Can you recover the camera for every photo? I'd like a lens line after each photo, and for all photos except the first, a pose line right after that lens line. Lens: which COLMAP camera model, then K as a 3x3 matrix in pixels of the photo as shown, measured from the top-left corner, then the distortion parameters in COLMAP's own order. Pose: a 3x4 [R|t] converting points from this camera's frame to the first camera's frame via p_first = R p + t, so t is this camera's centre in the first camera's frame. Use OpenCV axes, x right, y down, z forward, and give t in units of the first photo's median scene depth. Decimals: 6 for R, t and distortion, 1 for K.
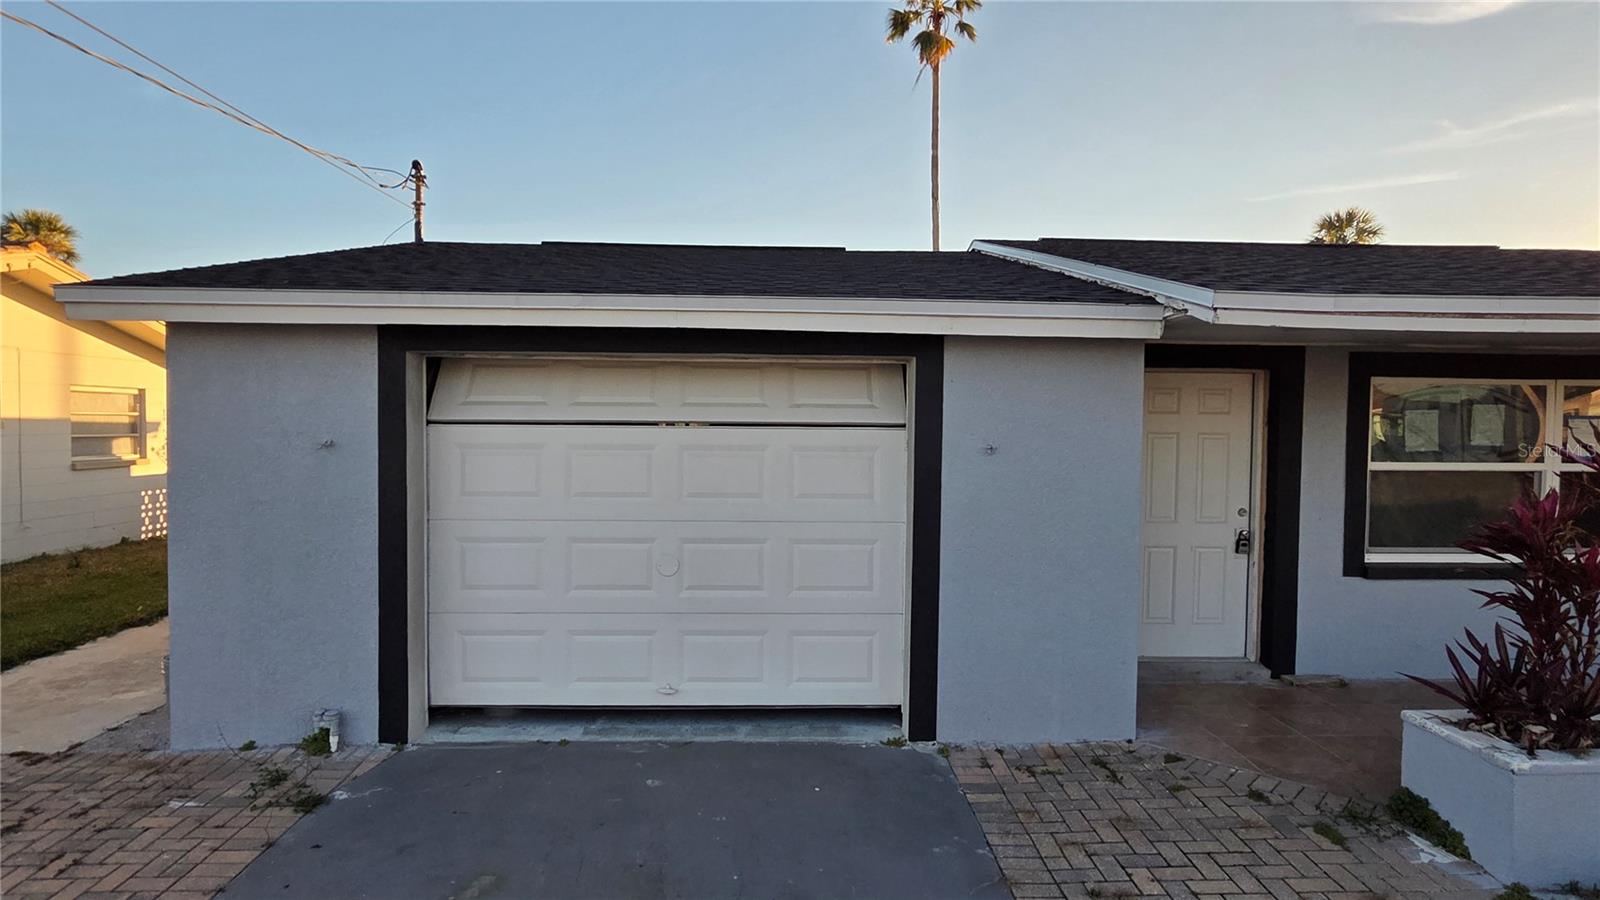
lens RADIAL K [[879.2, 0, 799.1], [0, 879.2, 441.9], [0, 0, 1]] dist [-0.000267, -0.000776]
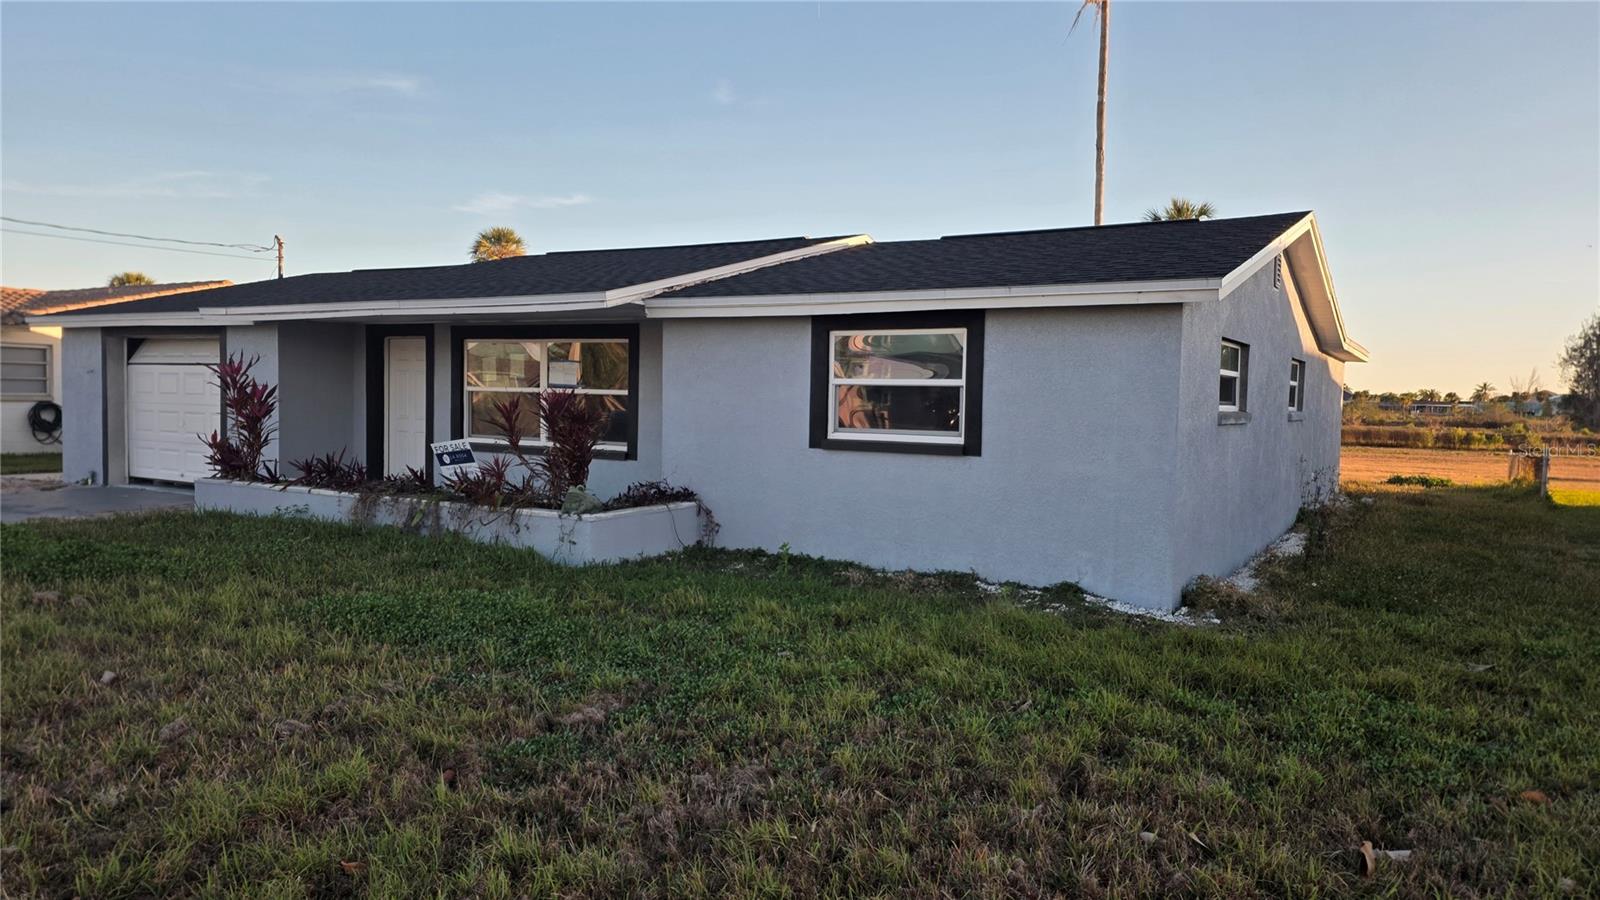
lens RADIAL K [[1044.6, 0, 813.6], [0, 1044.6, 445.0], [0, 0, 1]] dist [0.091717, -0.076488]
pose [[0.843090, 0.033808, -0.536708, 2.573553], [-0.026213, 0.999419, 0.021779, 0.081933], [0.537133, -0.004293, 0.843487, -0.481020]]
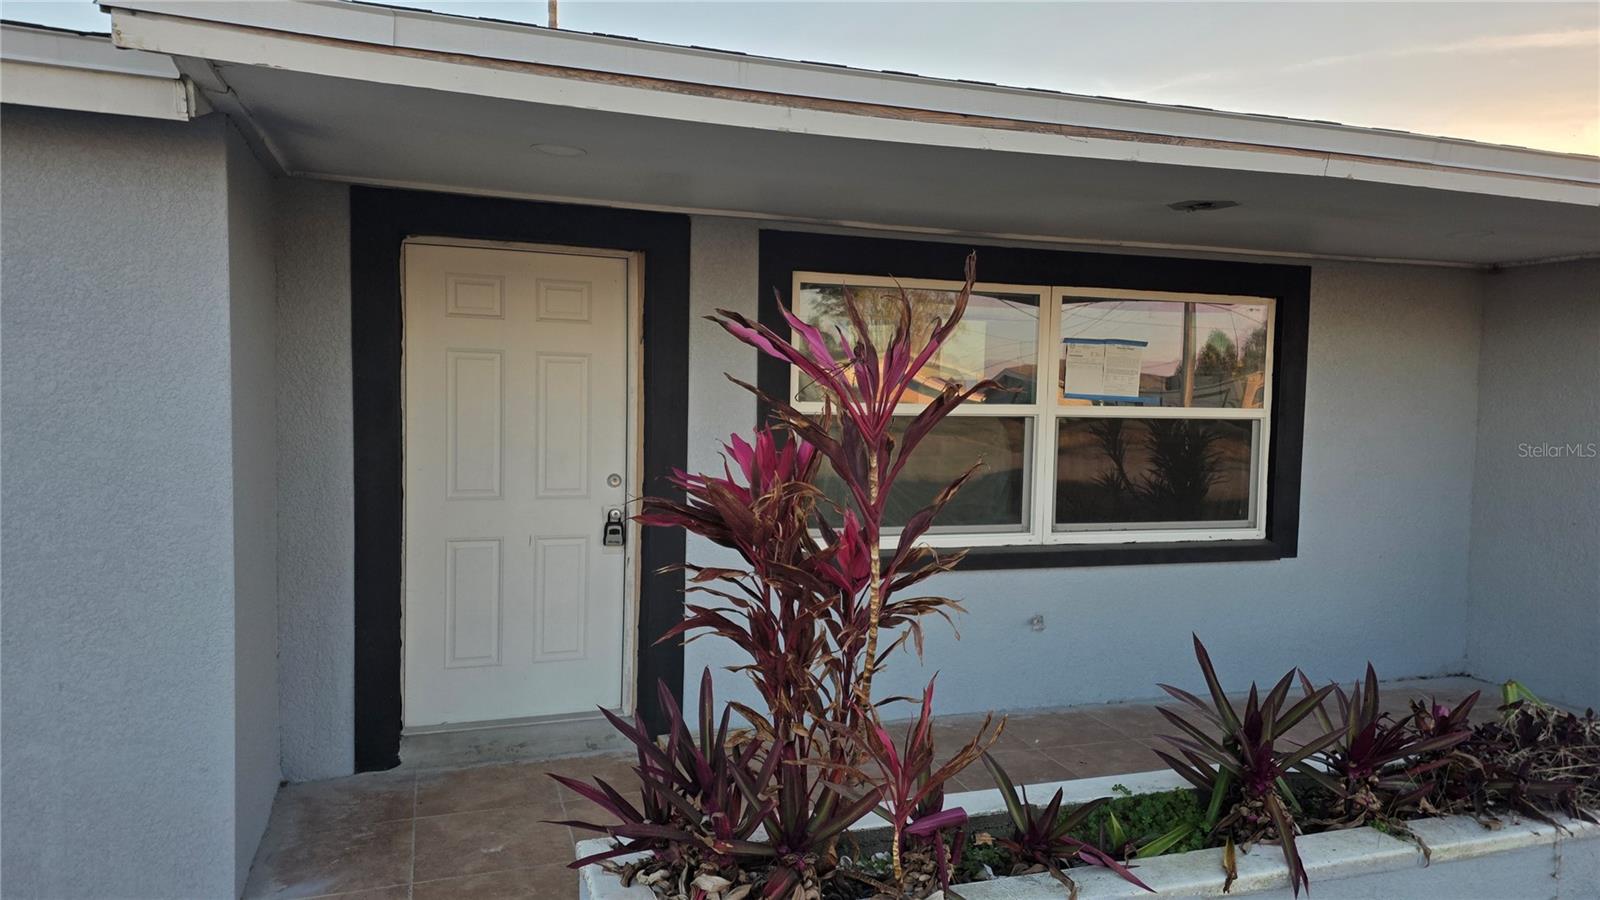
lens RADIAL K [[1044.6, 0, 813.6], [0, 1044.6, 445.0], [0, 0, 1]] dist [0.091717, -0.076488]
pose [[0.953531, -0.005563, 0.301242, 0.450285], [-0.001301, 0.999744, 0.022581, 0.040790], [-0.301291, -0.021923, 0.953280, 0.261321]]
